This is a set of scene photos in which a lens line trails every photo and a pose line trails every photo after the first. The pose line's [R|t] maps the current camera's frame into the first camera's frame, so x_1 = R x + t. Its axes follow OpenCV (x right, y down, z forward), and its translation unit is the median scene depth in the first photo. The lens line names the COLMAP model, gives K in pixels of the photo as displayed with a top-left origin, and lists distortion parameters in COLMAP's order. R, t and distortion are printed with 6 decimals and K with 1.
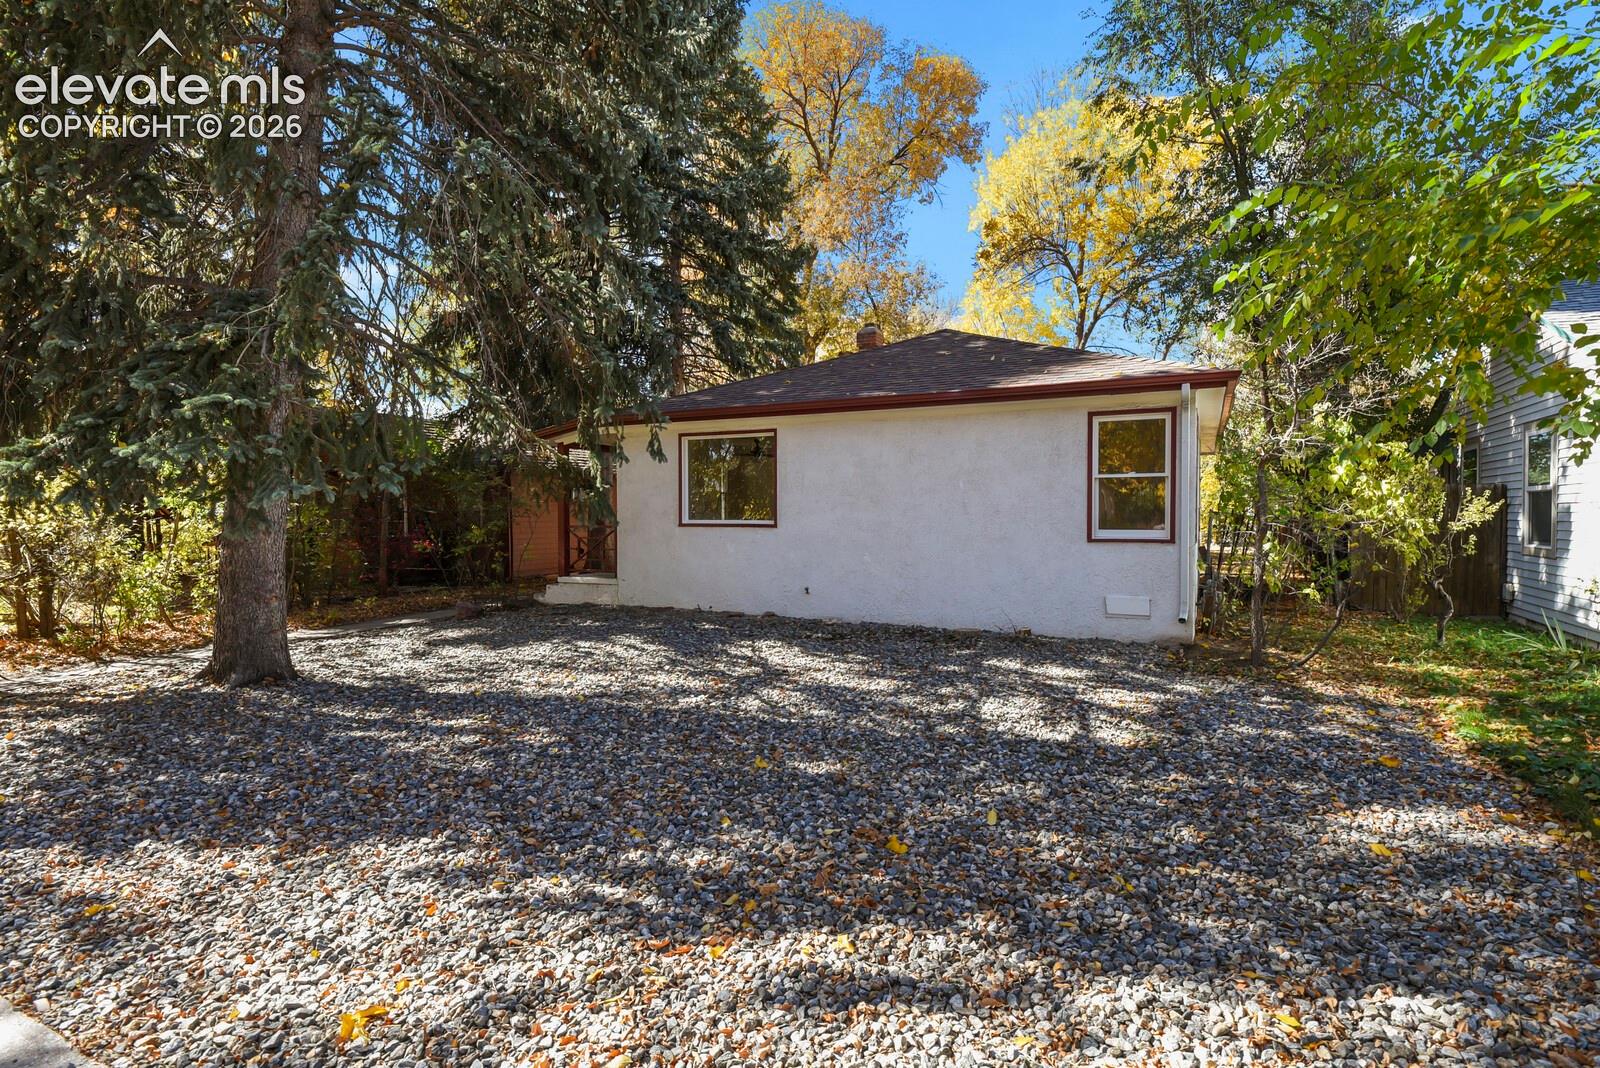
lens RADIAL K [[778.7, 0, 809.5], [0, 778.7, 538.2], [0, 0, 1]] dist [-0.009050, -0.000827]
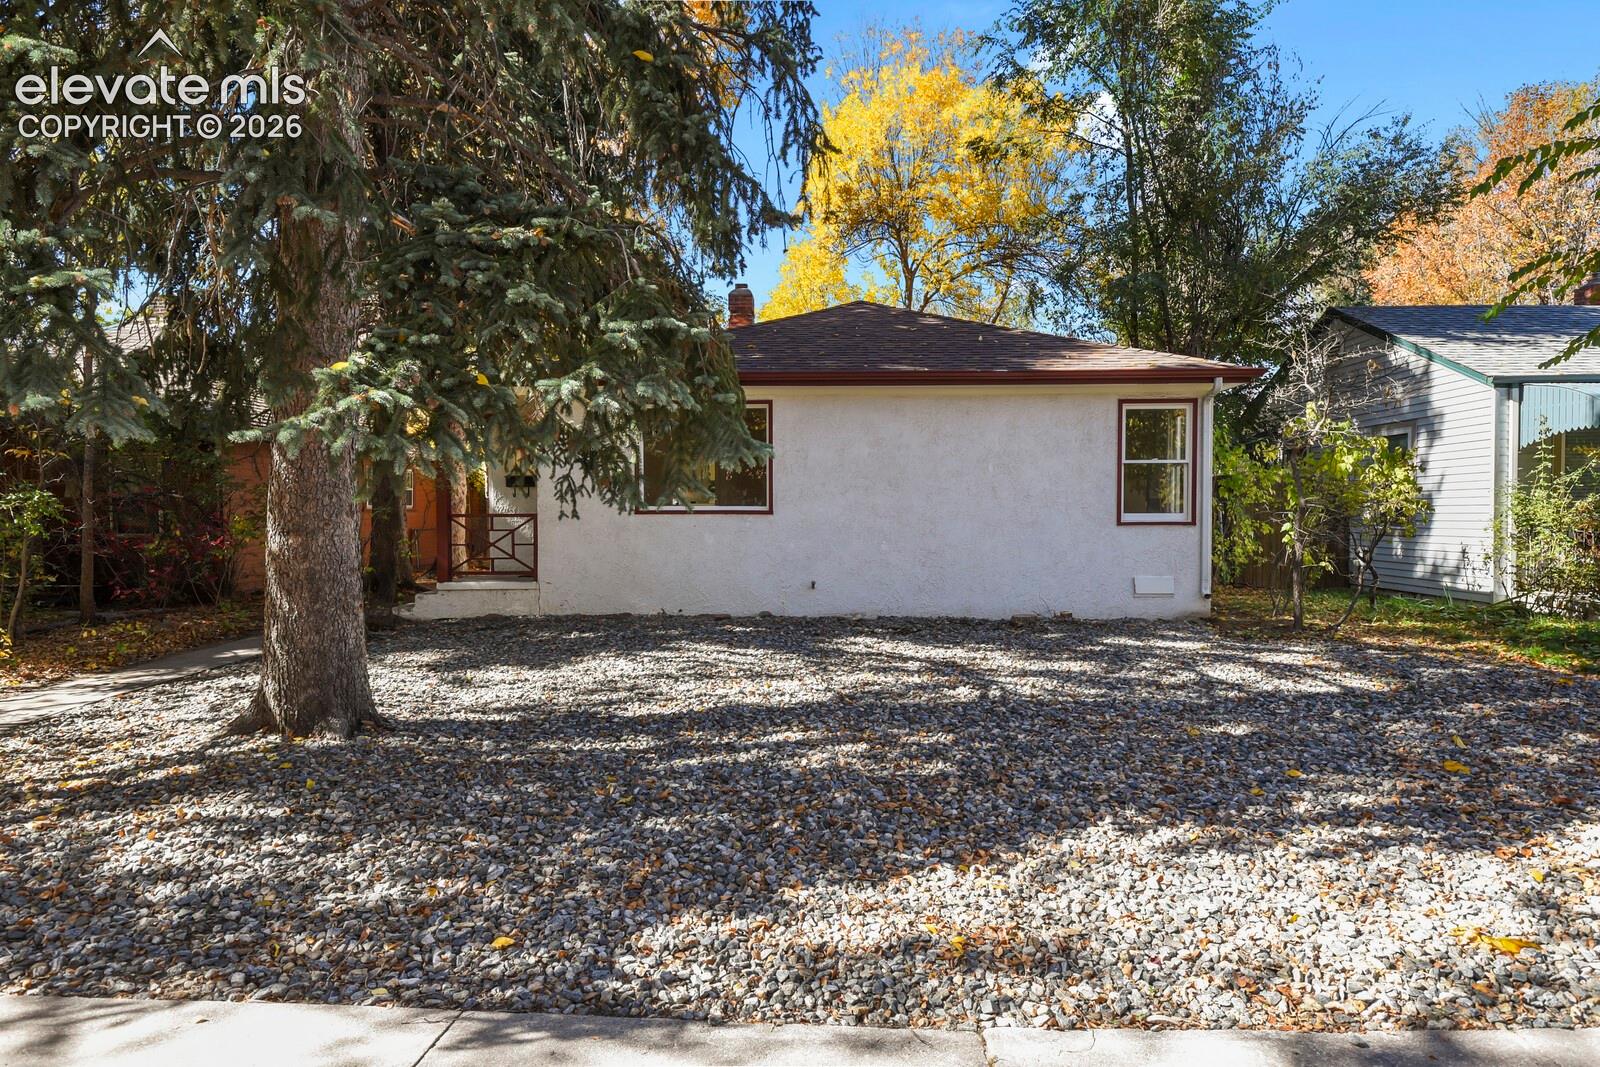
lens RADIAL K [[926.8, 0, 800.0], [0, 926.8, 533.5], [0, 0, 1]] dist [0.019417, -0.001577]
pose [[0.906670, -0.009847, 0.421725, -0.541896], [0.013583, 0.999891, -0.005856, 0.017262], [-0.421621, 0.011037, 0.906705, 0.061199]]
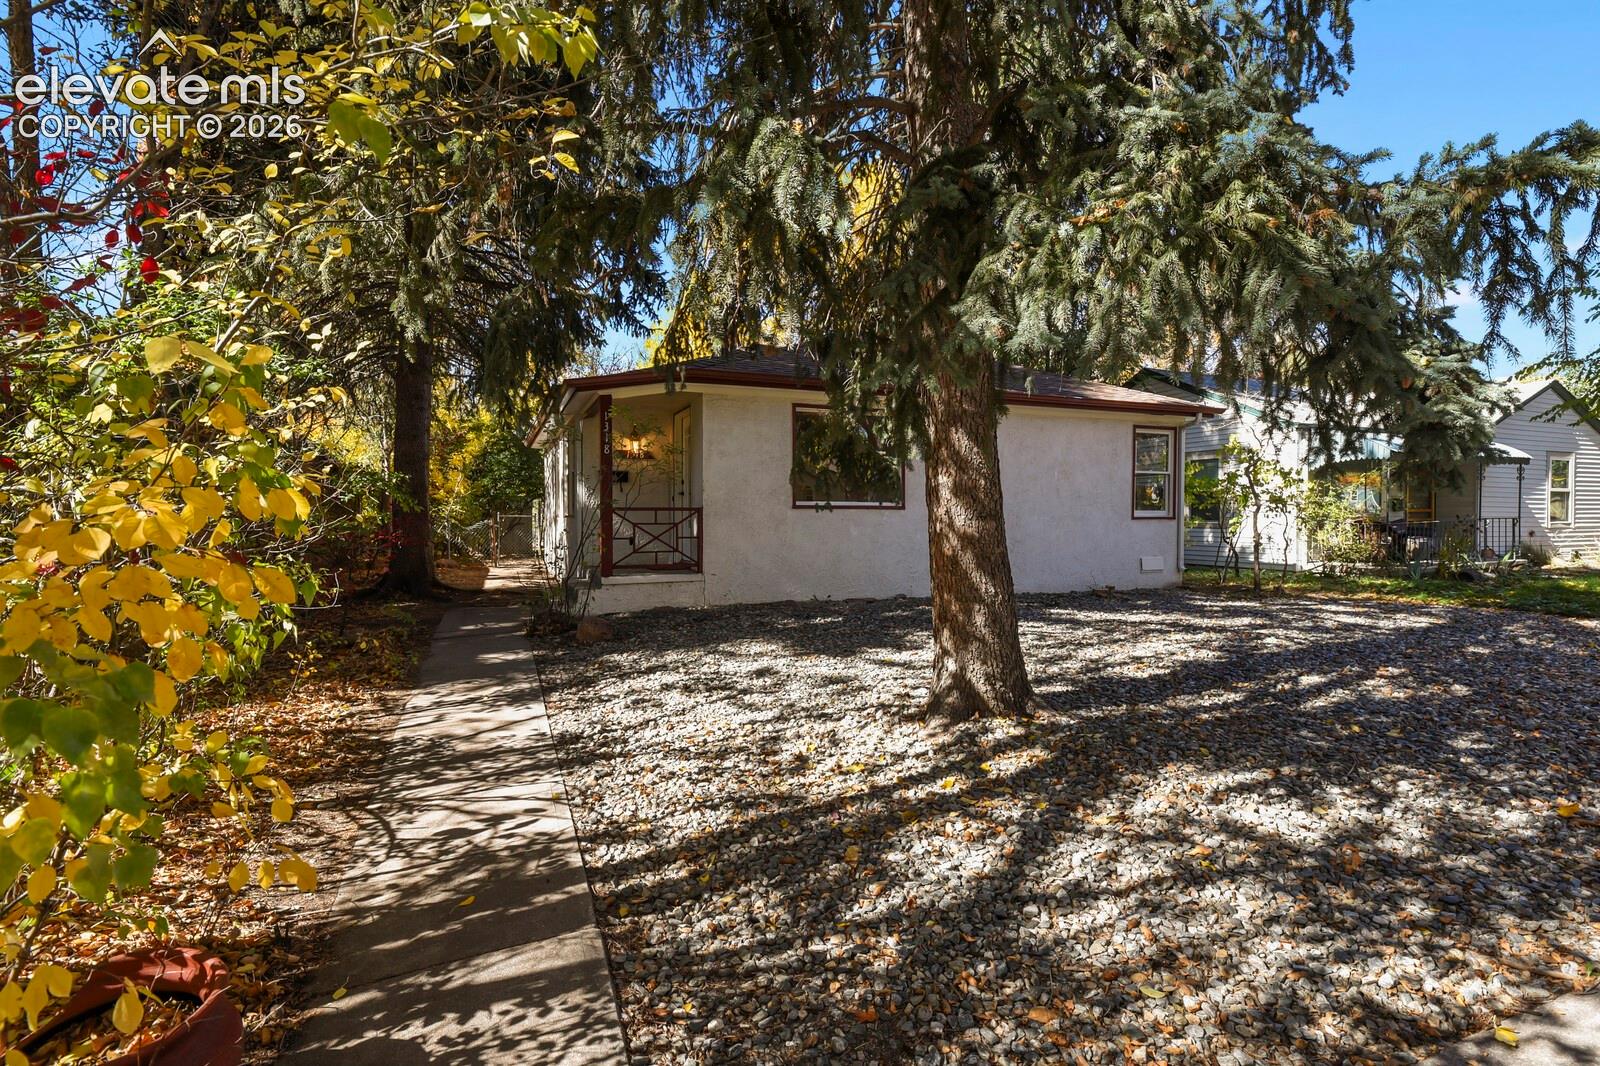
lens RADIAL K [[797.7, 0, 800.0], [0, 797.7, 533.0], [0, 0, 1]] dist [-0.002551, -0.000396]
pose [[0.654738, -0.013861, 0.755729, -1.086720], [0.020998, 0.999780, 0.000145, 0.016469], [-0.755564, 0.015774, 0.654885, 0.520526]]
